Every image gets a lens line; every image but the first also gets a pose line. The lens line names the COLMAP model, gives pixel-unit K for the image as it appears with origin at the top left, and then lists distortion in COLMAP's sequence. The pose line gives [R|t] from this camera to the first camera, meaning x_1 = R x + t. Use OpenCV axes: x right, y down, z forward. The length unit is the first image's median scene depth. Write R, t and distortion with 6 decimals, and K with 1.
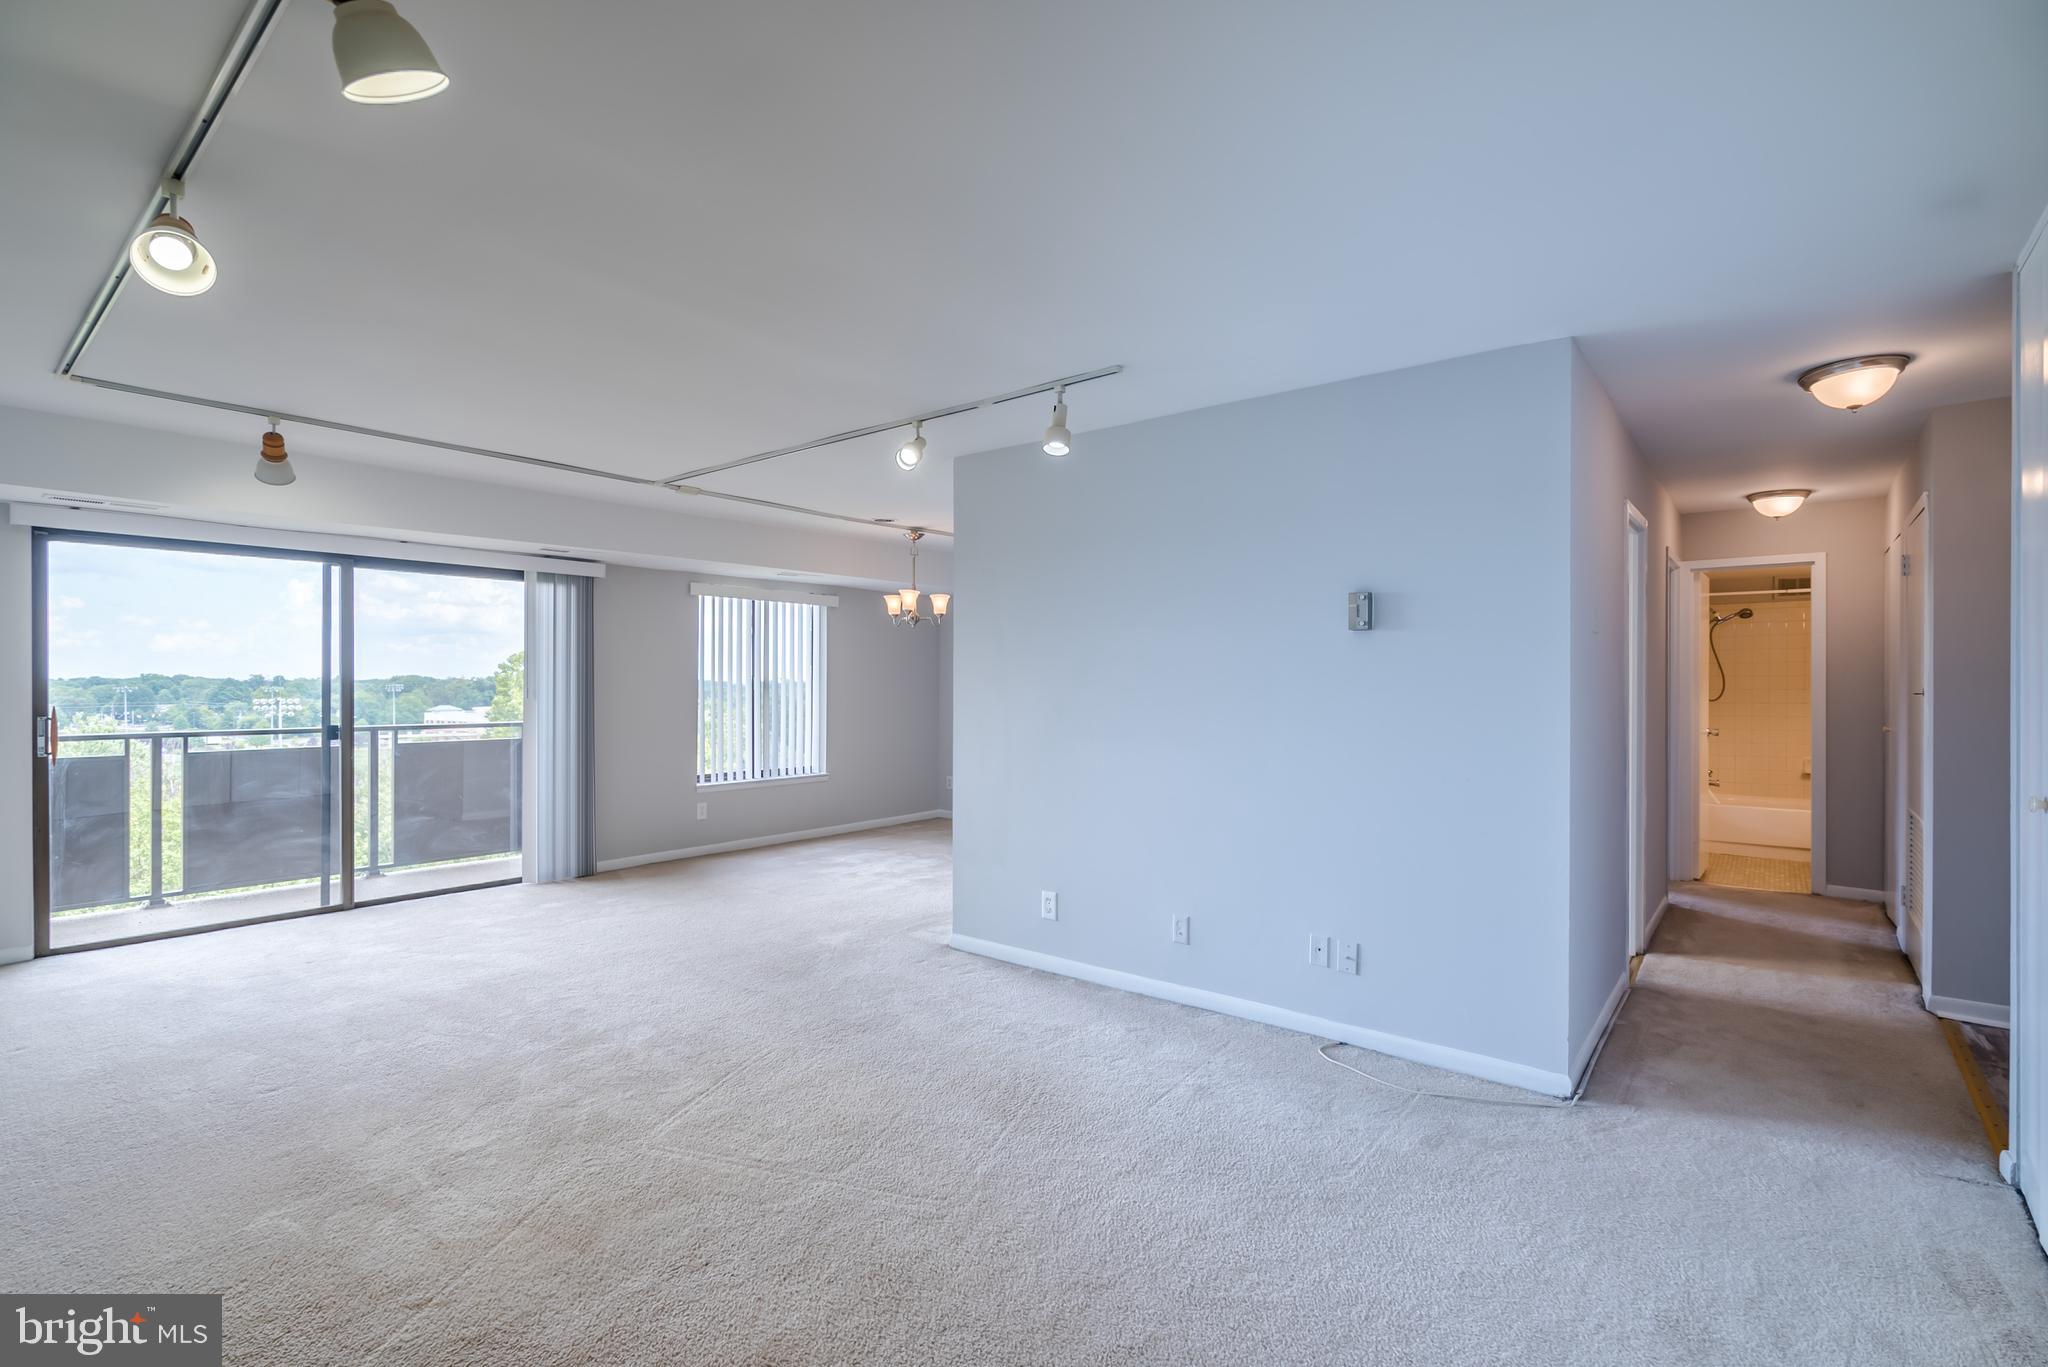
lens RADIAL K [[938.4, 0, 1032.6], [0, 938.4, 681.7], [0, 0, 1]] dist [-0.005320, -0.000237]
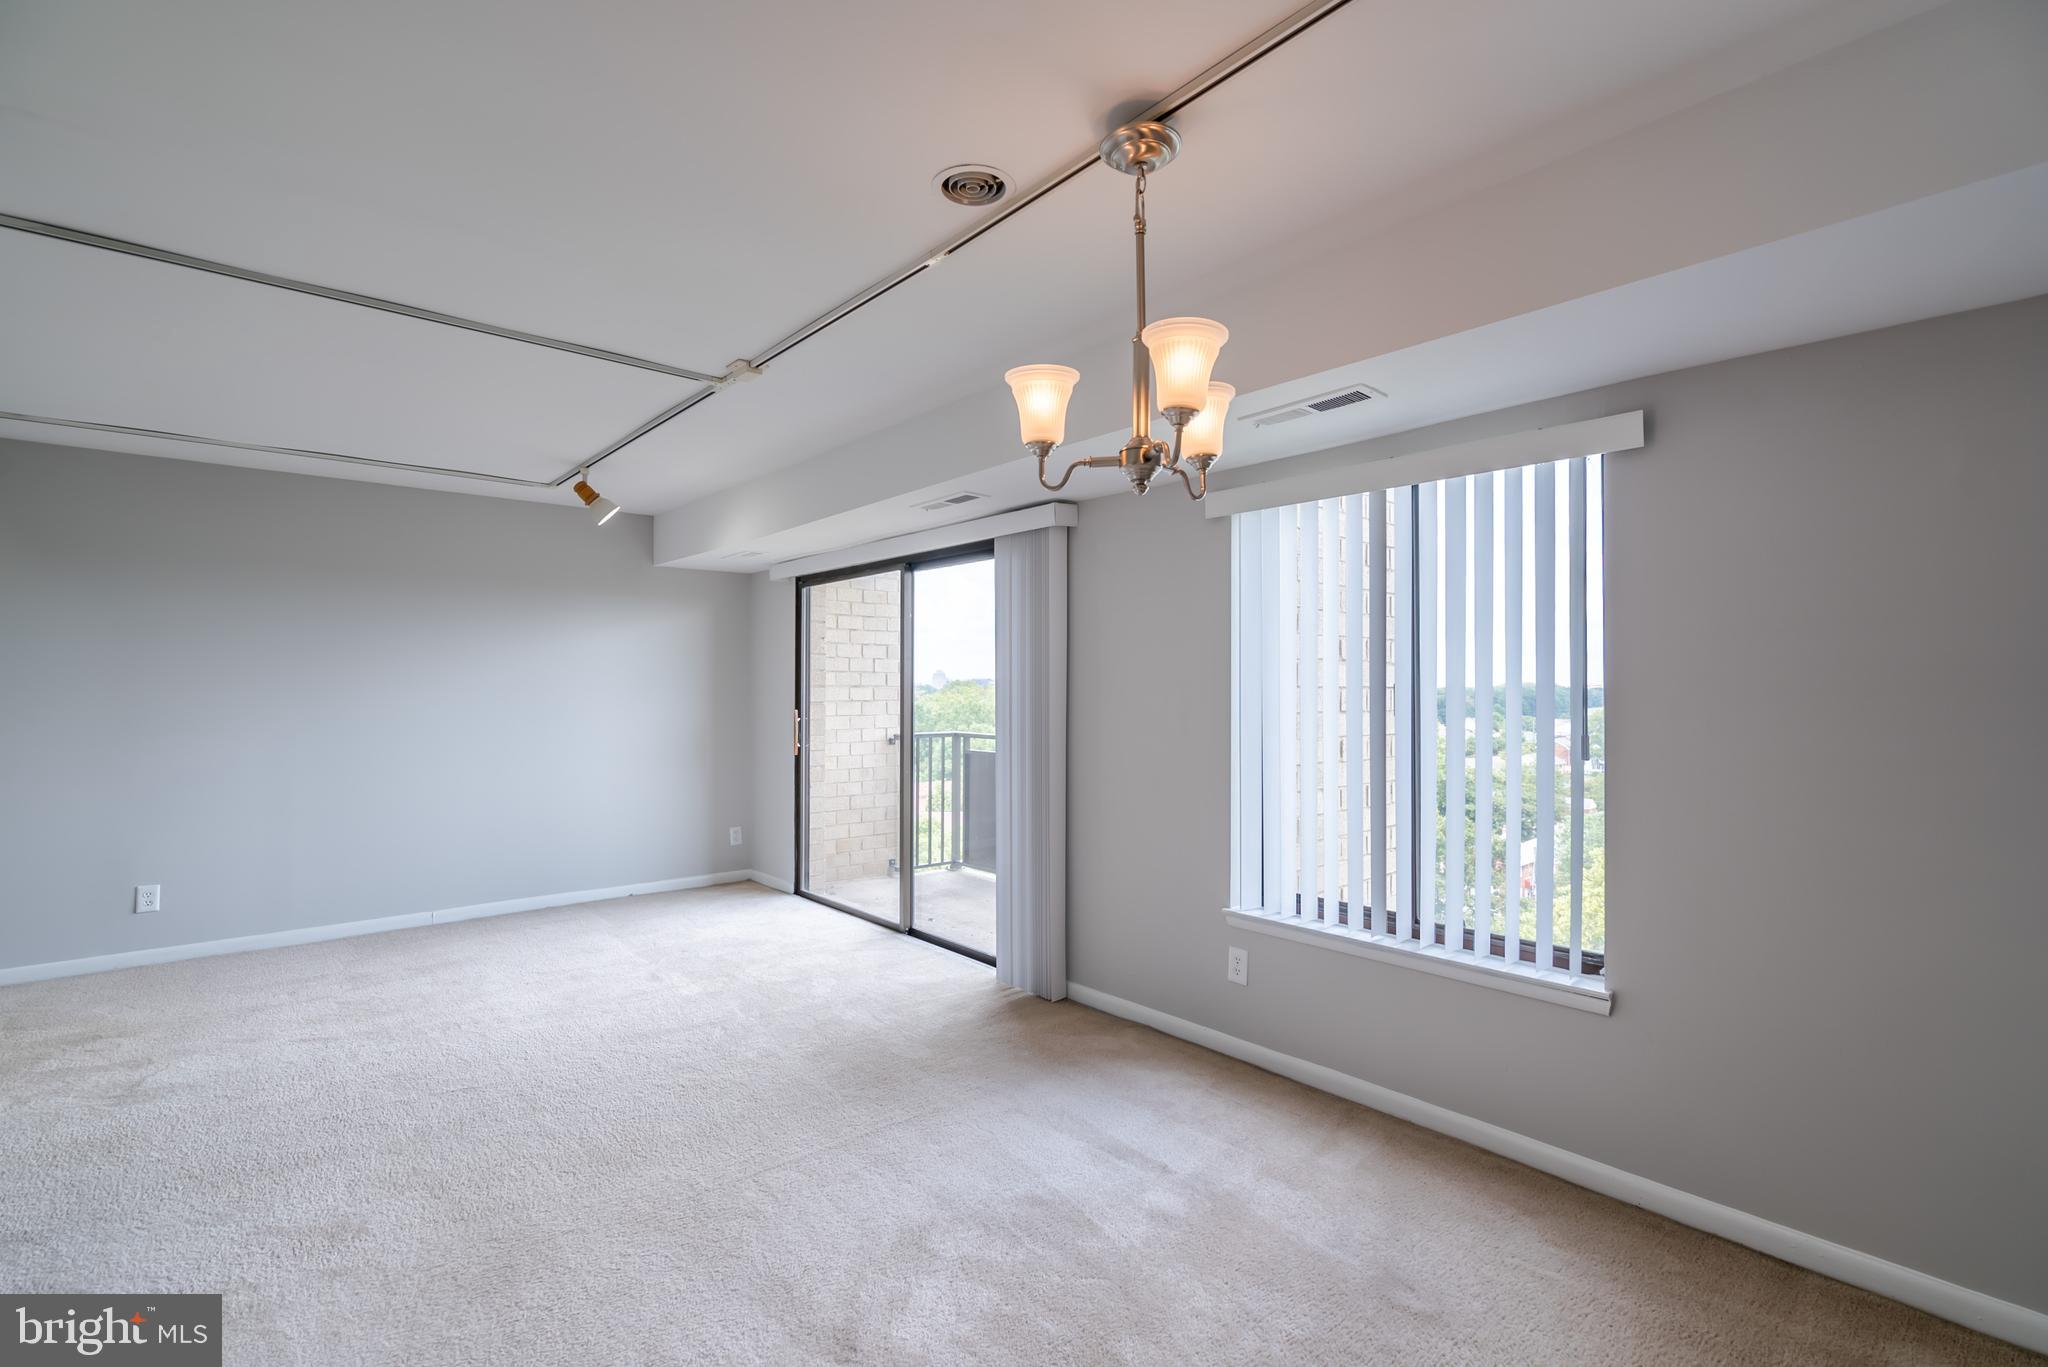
lens RADIAL K [[938.4, 0, 1025.8], [0, 938.4, 682.1], [0, 0, 1]] dist [-0.005320, -0.000237]
pose [[-0.184721, -0.007427, -0.982763, 0.156641], [-0.000316, 0.999972, -0.007498, -0.002433], [0.982791, -0.001074, -0.184718, 1.125115]]
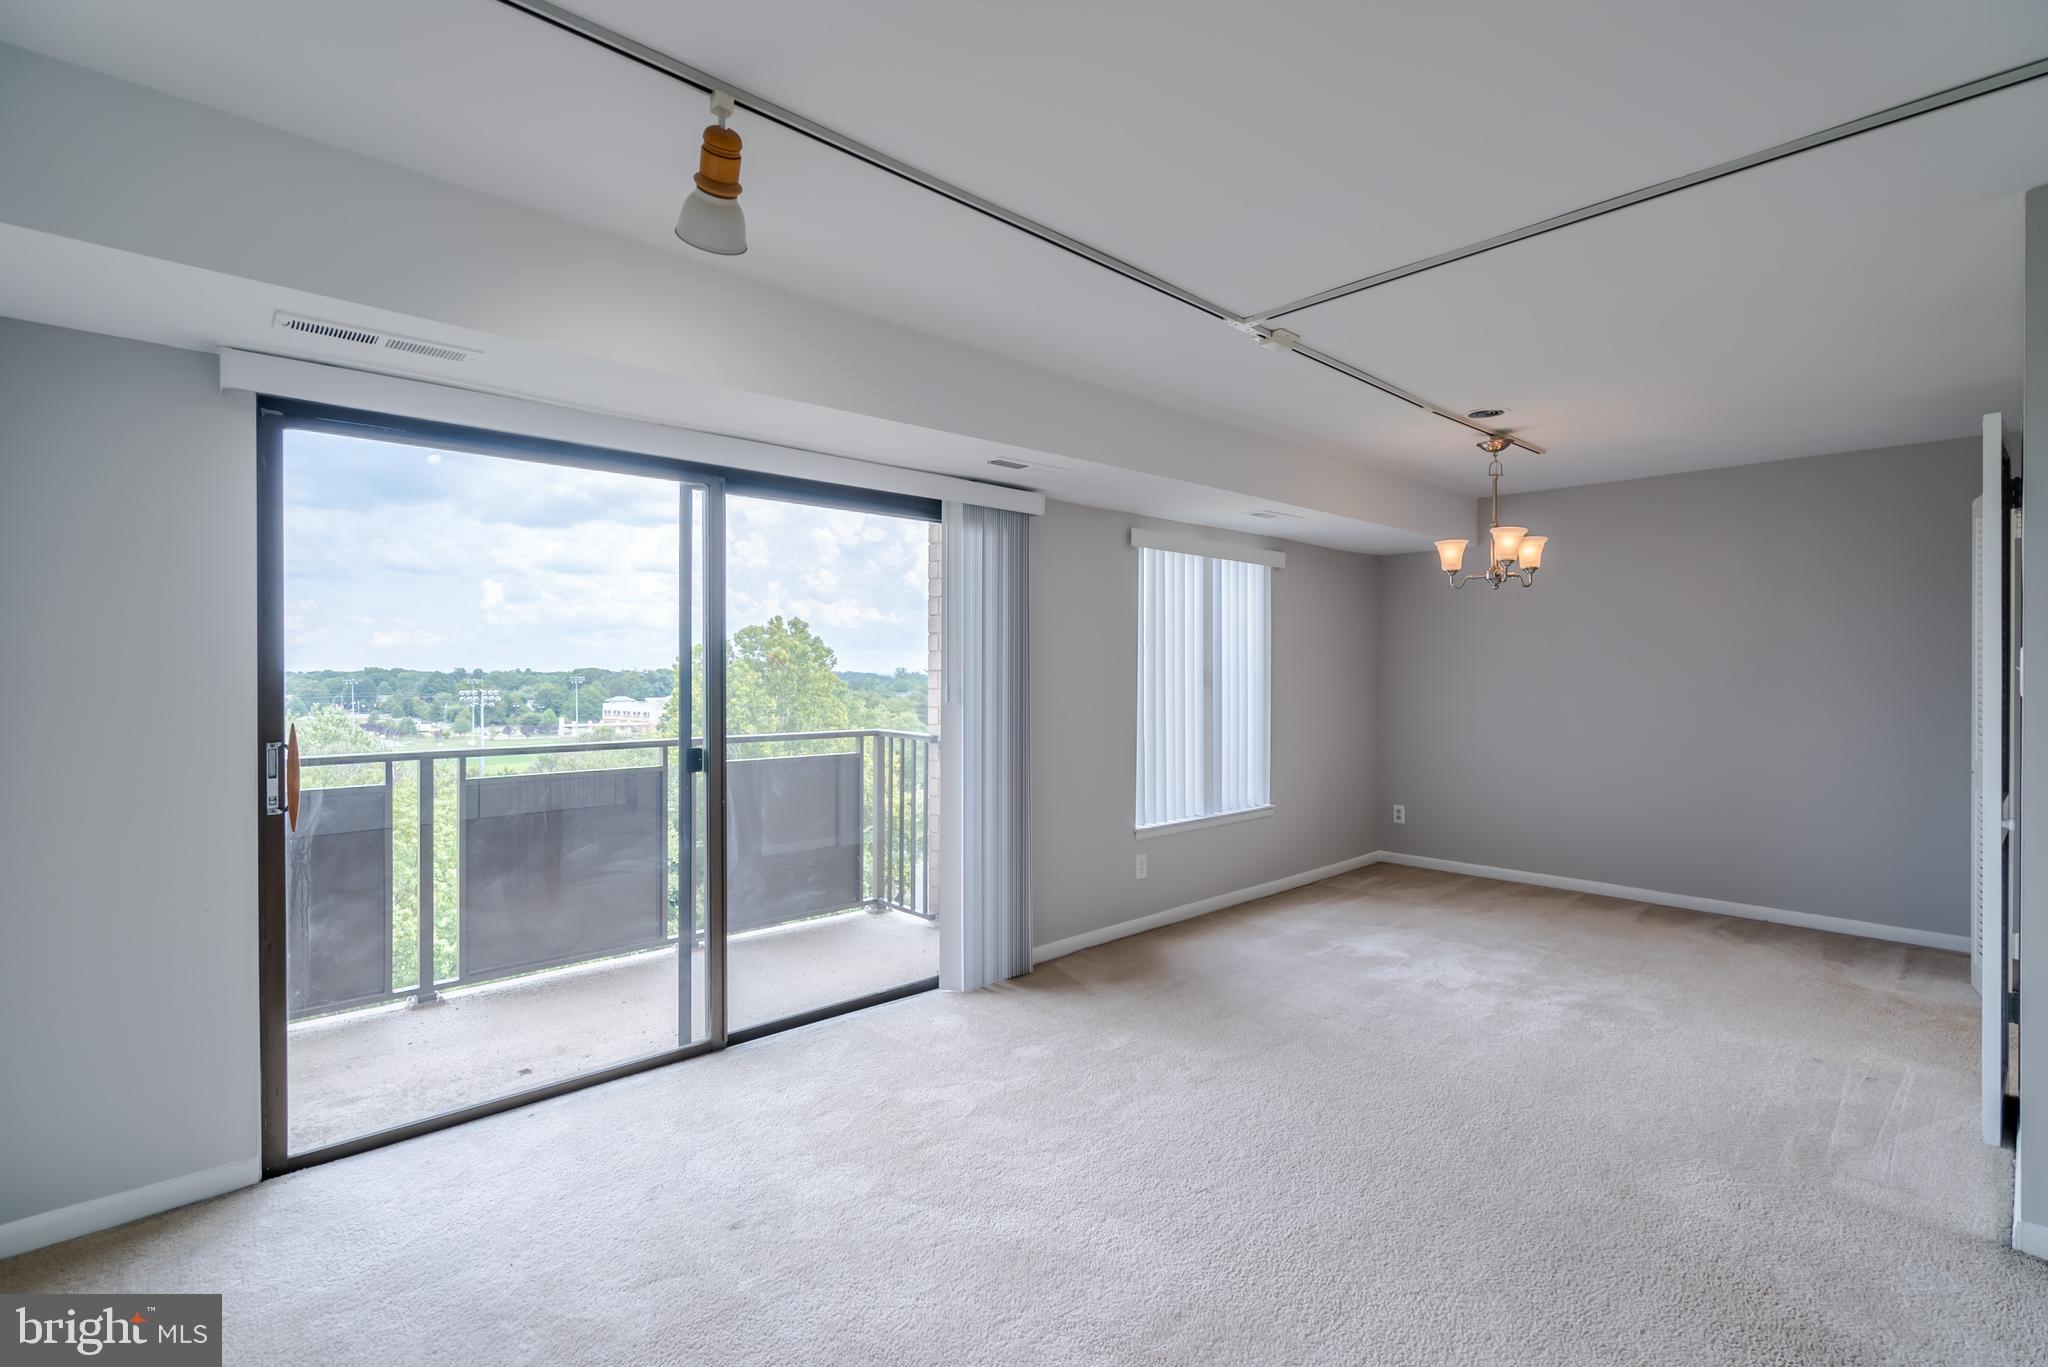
lens RADIAL K [[938.4, 0, 1035.6], [0, 938.4, 672.5], [0, 0, 1]] dist [-0.005320, -0.000237]
pose [[0.990223, -0.001102, -0.139491, -0.382269], [0.000920, 0.999999, -0.001365, -0.001174], [0.139492, 0.001223, 0.990222, 0.365293]]
